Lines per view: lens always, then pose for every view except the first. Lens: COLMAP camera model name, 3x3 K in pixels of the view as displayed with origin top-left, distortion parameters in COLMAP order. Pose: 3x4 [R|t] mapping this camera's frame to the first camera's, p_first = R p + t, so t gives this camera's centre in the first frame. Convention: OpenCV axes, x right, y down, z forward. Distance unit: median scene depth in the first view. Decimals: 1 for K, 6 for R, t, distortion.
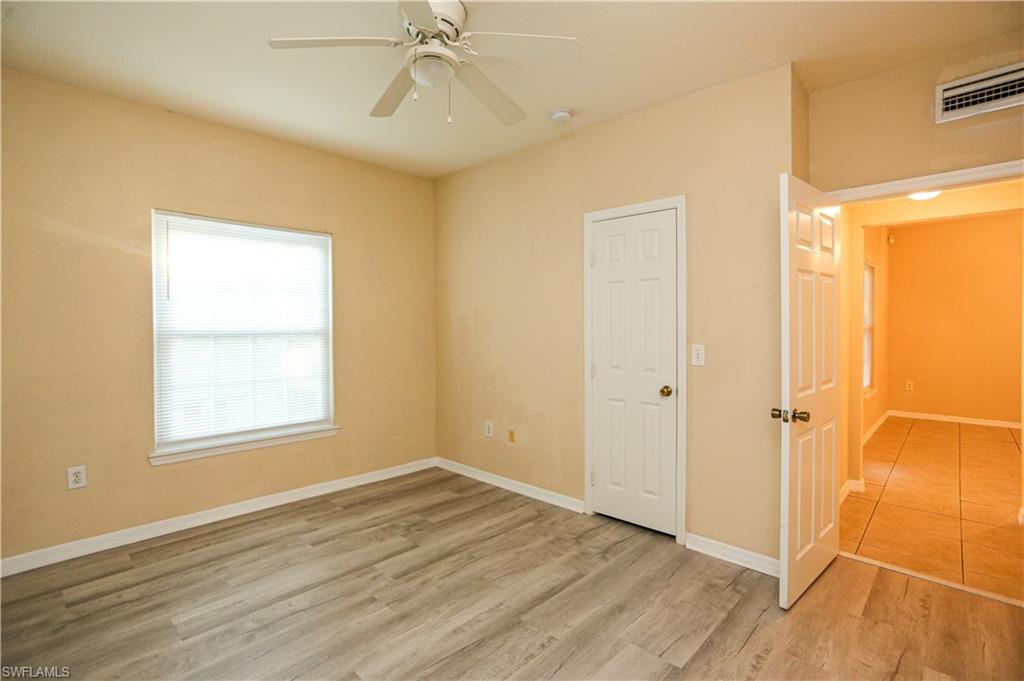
lens RADIAL K [[483.9, 0, 516.0], [0, 483.9, 332.0], [0, 0, 1]] dist [-0.051448, 0.028028]
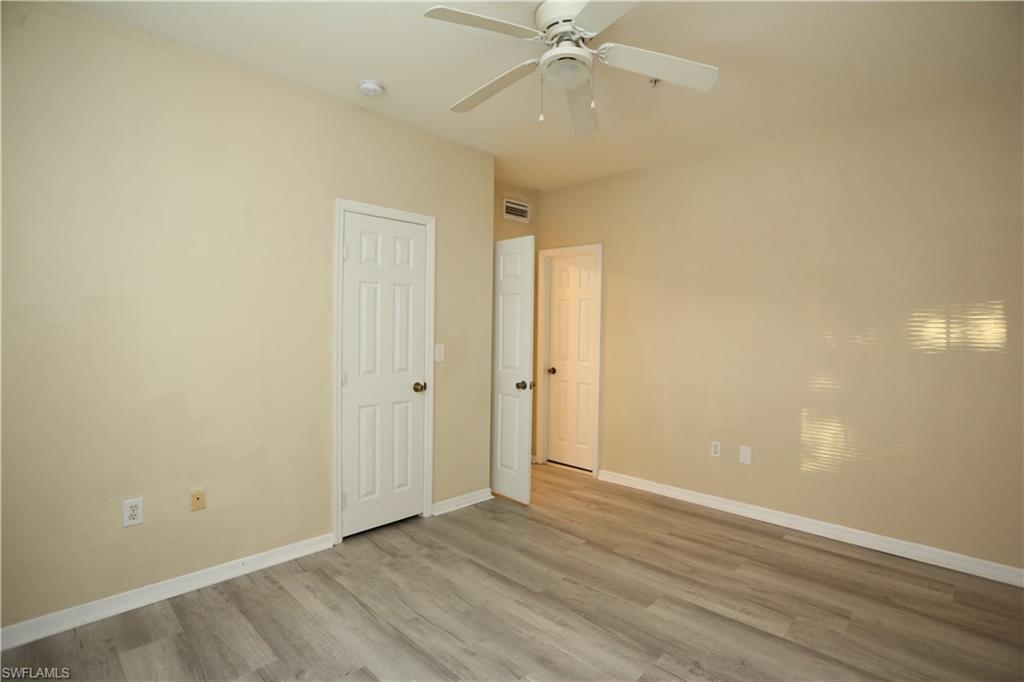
lens RADIAL K [[493.8, 0, 514.4], [0, 493.8, 332.8], [0, 0, 1]] dist [-0.073536, 0.031408]
pose [[0.012723, -0.009540, 0.999874, -0.850179], [-0.000187, 0.999954, 0.009543, -0.014841], [-0.999919, -0.000308, 0.012721, 0.788691]]
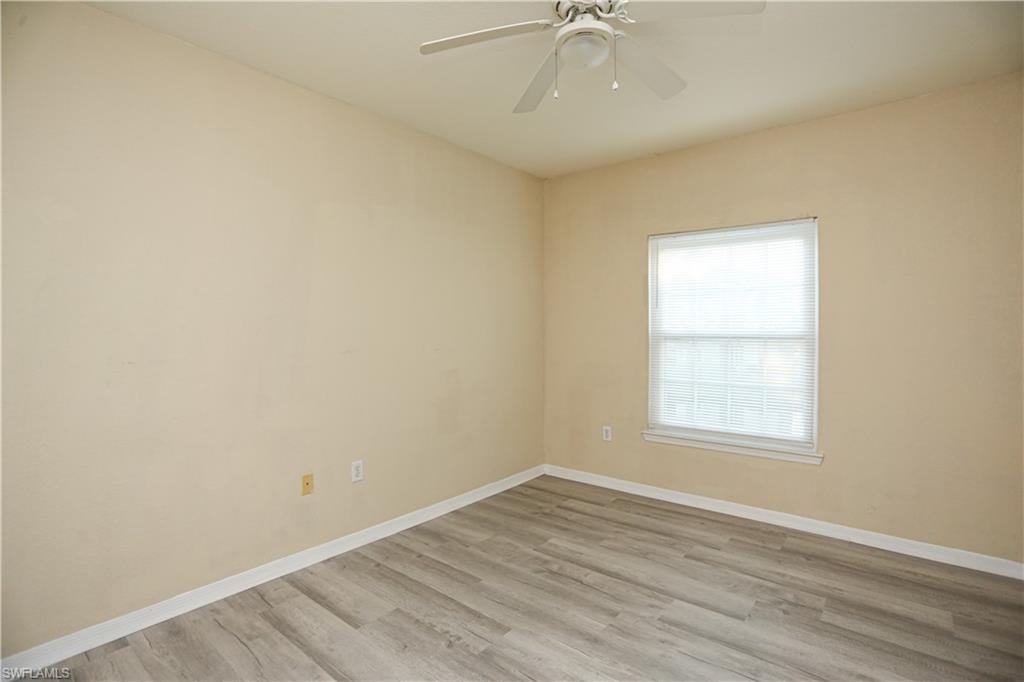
lens RADIAL K [[492.6, 0, 517.3], [0, 492.6, 319.2], [0, 0, 1]] dist [-0.060428, 0.024011]
pose [[0.075557, -0.016896, -0.996998, 0.538553], [-0.011208, 0.999779, -0.017793, -0.013102], [0.997079, 0.012519, 0.075351, 0.580841]]
